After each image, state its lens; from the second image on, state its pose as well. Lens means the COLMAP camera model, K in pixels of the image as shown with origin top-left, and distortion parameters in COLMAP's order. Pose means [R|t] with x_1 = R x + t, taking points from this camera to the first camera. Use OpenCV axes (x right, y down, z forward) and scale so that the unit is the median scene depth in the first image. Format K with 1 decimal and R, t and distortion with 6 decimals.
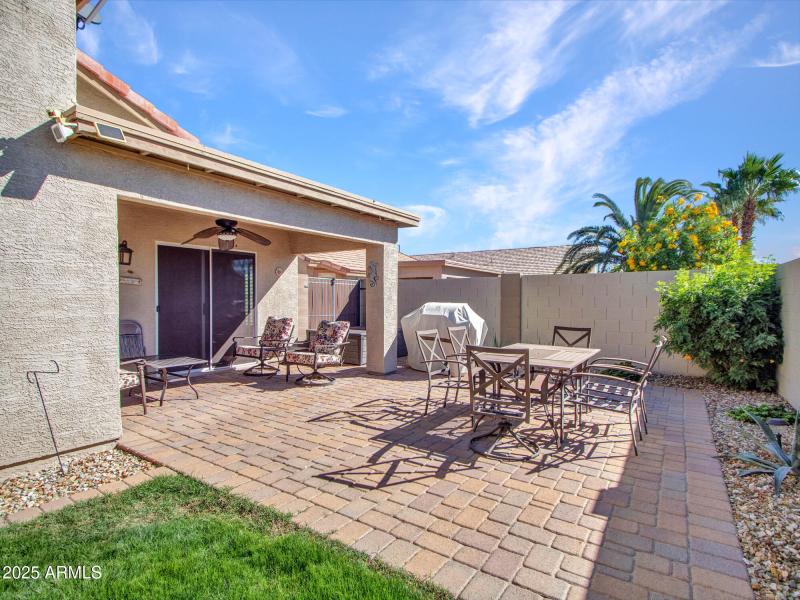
lens RADIAL K [[424.1, 0, 401.7], [0, 424.1, 298.8], [0, 0, 1]] dist [-0.013468, 0.000479]
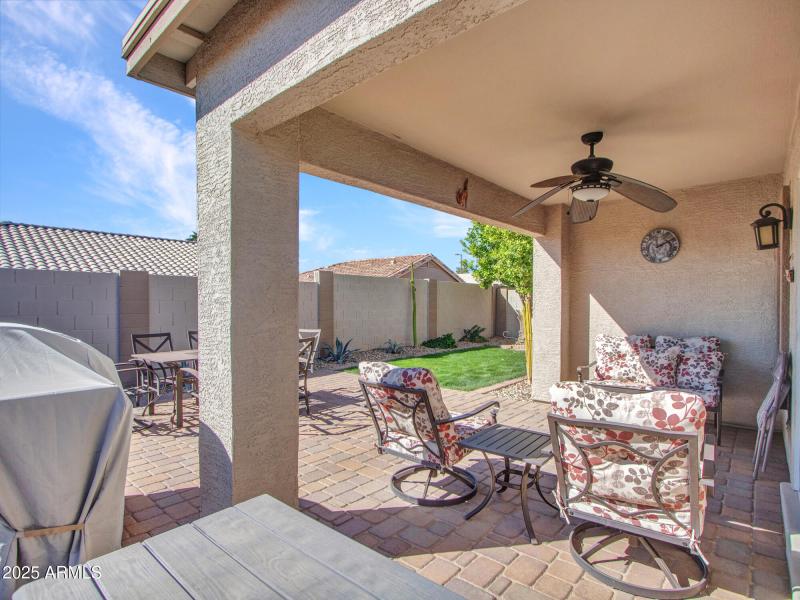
lens RADIAL K [[424.1, 0, 401.7], [0, 424.1, 298.8], [0, 0, 1]] dist [-0.013468, 0.000479]
pose [[-0.993188, -0.002310, 0.116497, -0.288764], [-0.000936, 0.999929, 0.011849, -0.023801], [-0.116516, 0.011659, -0.993120, 1.945905]]
